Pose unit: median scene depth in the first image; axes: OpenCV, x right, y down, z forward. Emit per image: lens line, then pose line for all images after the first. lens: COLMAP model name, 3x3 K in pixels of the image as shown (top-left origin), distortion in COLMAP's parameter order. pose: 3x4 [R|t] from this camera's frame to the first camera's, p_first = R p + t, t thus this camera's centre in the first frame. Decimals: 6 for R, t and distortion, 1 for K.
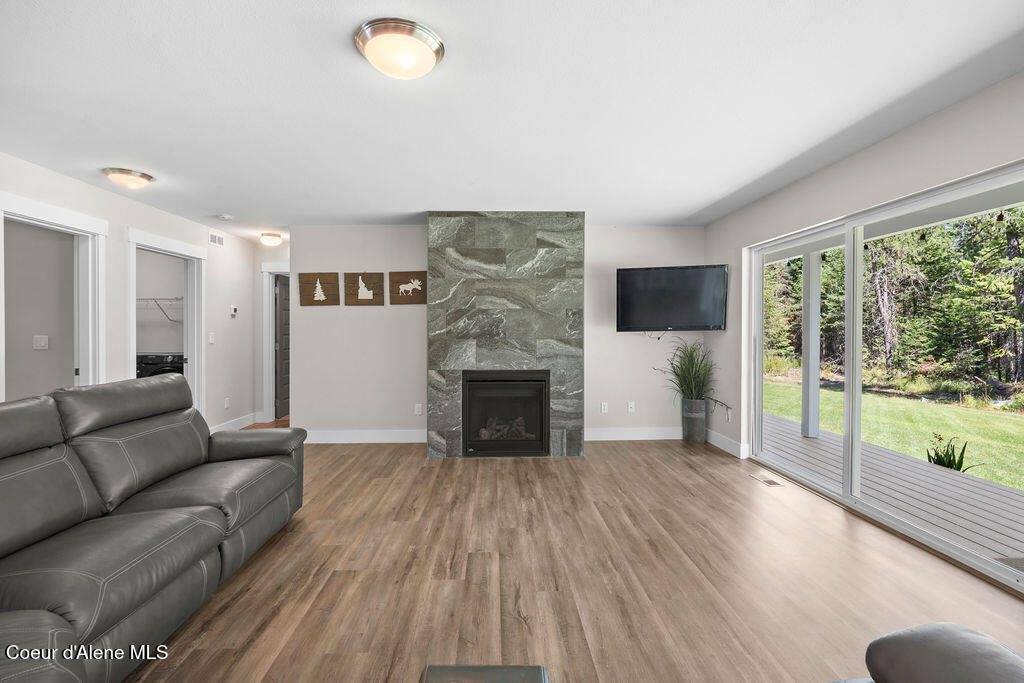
lens RADIAL K [[446.0, 0, 509.8], [0, 446.0, 335.8], [0, 0, 1]] dist [-0.007861, 0.000566]
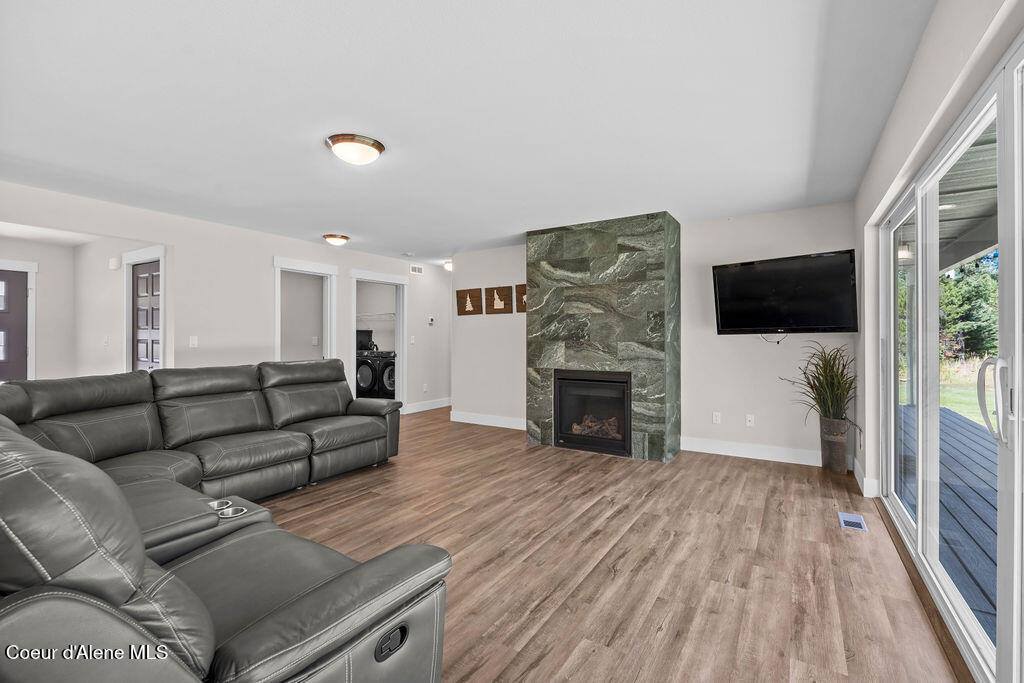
lens RADIAL K [[446.0, 0, 515.4], [0, 446.0, 338.4], [0, 0, 1]] dist [-0.007861, 0.000566]
pose [[0.830237, 0.001814, -0.557408, 0.441466], [-0.010319, 0.999873, -0.012115, 0.014992], [0.557315, 0.015810, 0.830151, 0.012161]]
